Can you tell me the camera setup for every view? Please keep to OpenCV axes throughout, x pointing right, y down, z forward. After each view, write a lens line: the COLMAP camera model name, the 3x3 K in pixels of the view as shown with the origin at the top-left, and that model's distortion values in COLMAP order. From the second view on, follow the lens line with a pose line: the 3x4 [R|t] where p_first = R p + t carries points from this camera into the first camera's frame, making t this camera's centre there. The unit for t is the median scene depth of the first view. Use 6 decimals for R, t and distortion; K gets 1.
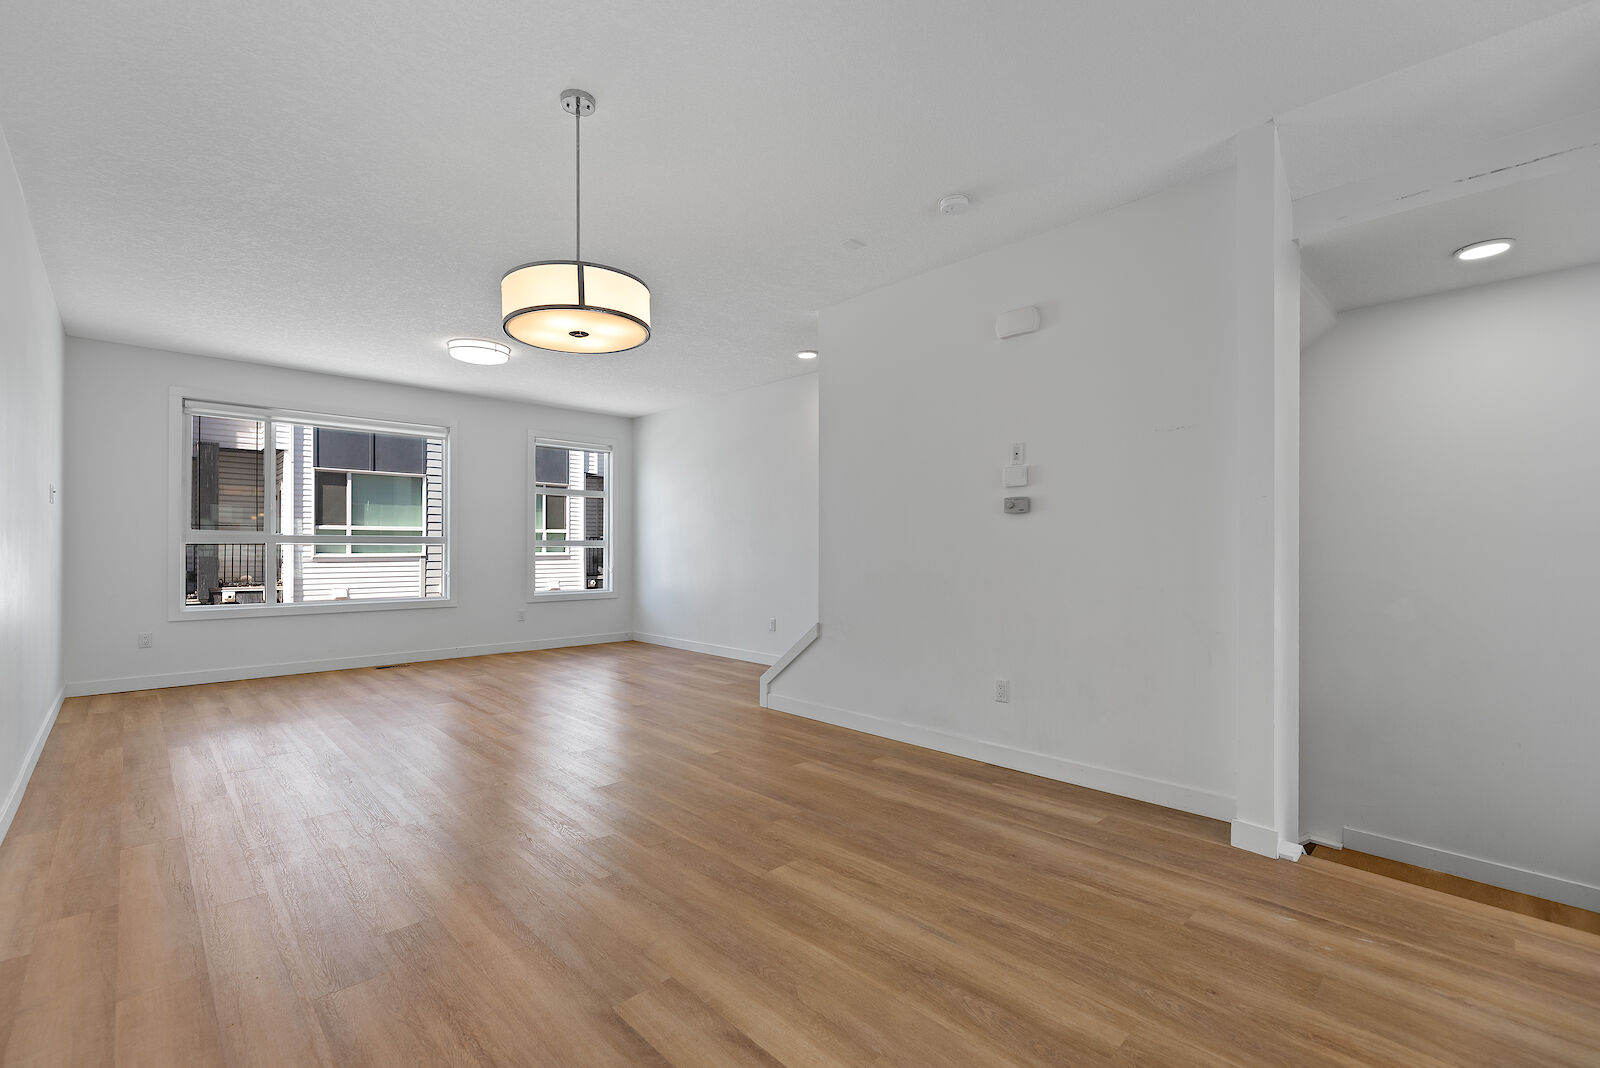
lens RADIAL K [[690.1, 0, 795.1], [0, 690.1, 542.9], [0, 0, 1]] dist [-0.001081, -0.000216]
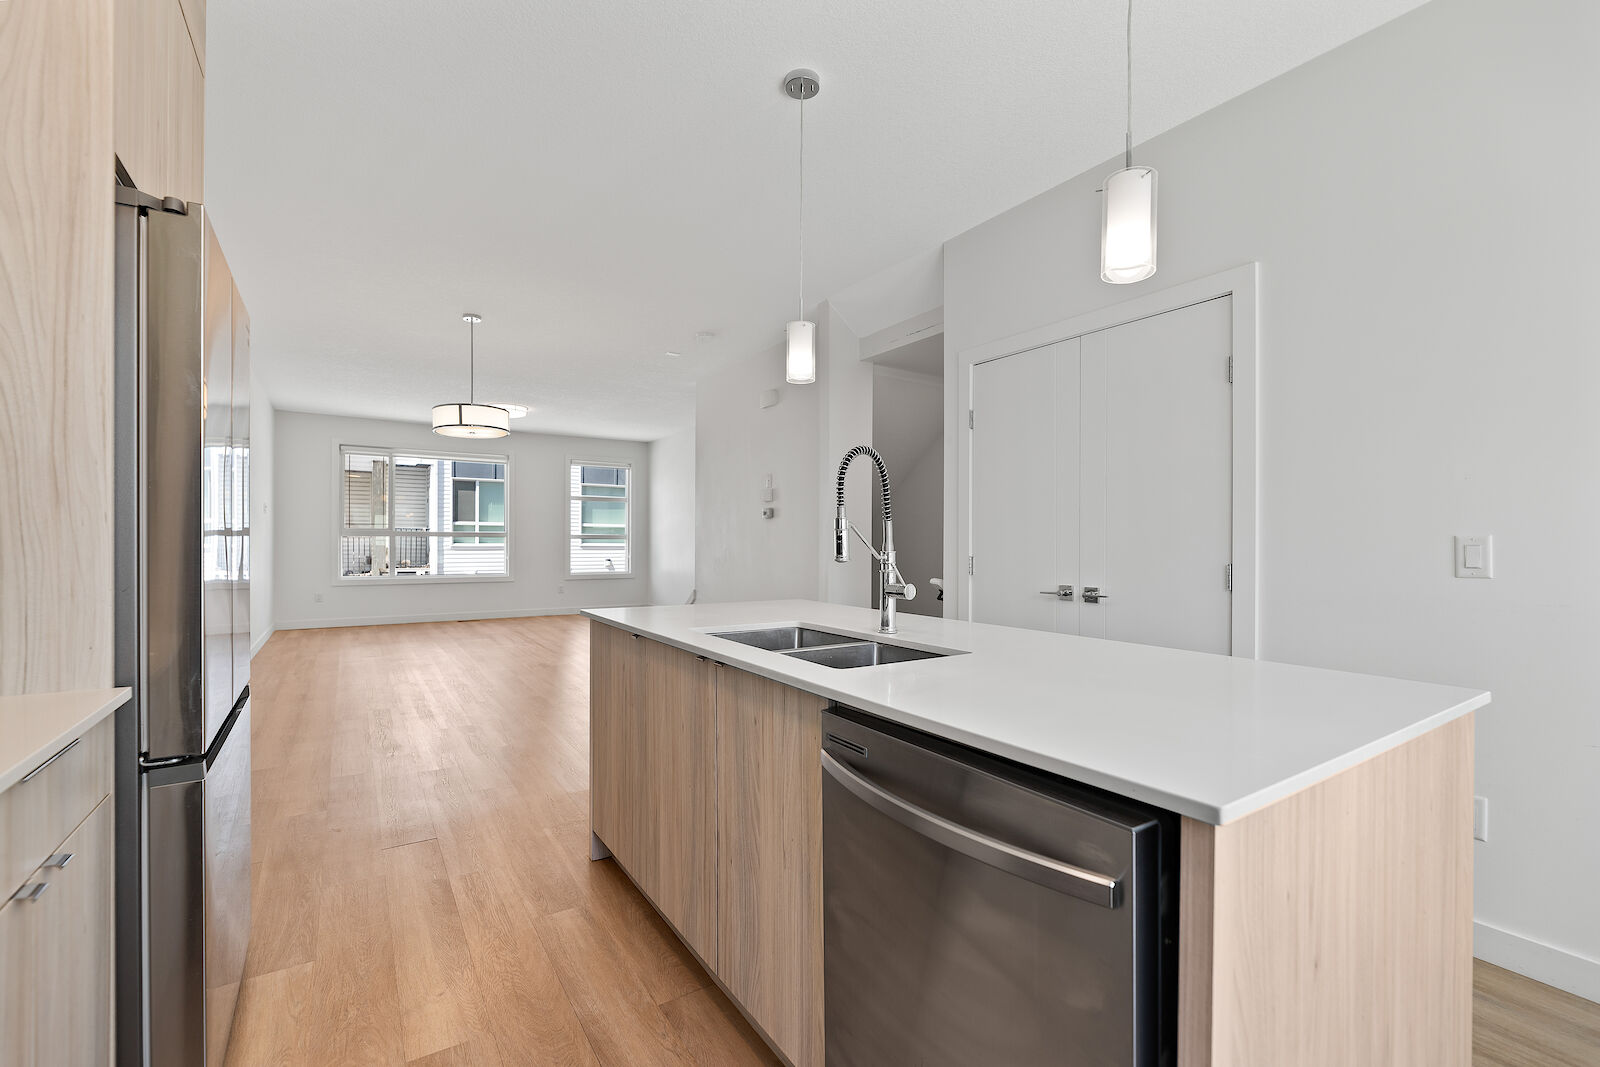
lens RADIAL K [[681.7, 0, 799.5], [0, 681.7, 537.7], [0, 0, 1]] dist [-0.002344, -0.000243]
pose [[0.983137, 0.001661, -0.182864, 0.289071], [-0.000975, 0.999992, 0.003842, -0.002050], [0.182869, -0.003599, 0.983131, -0.227467]]
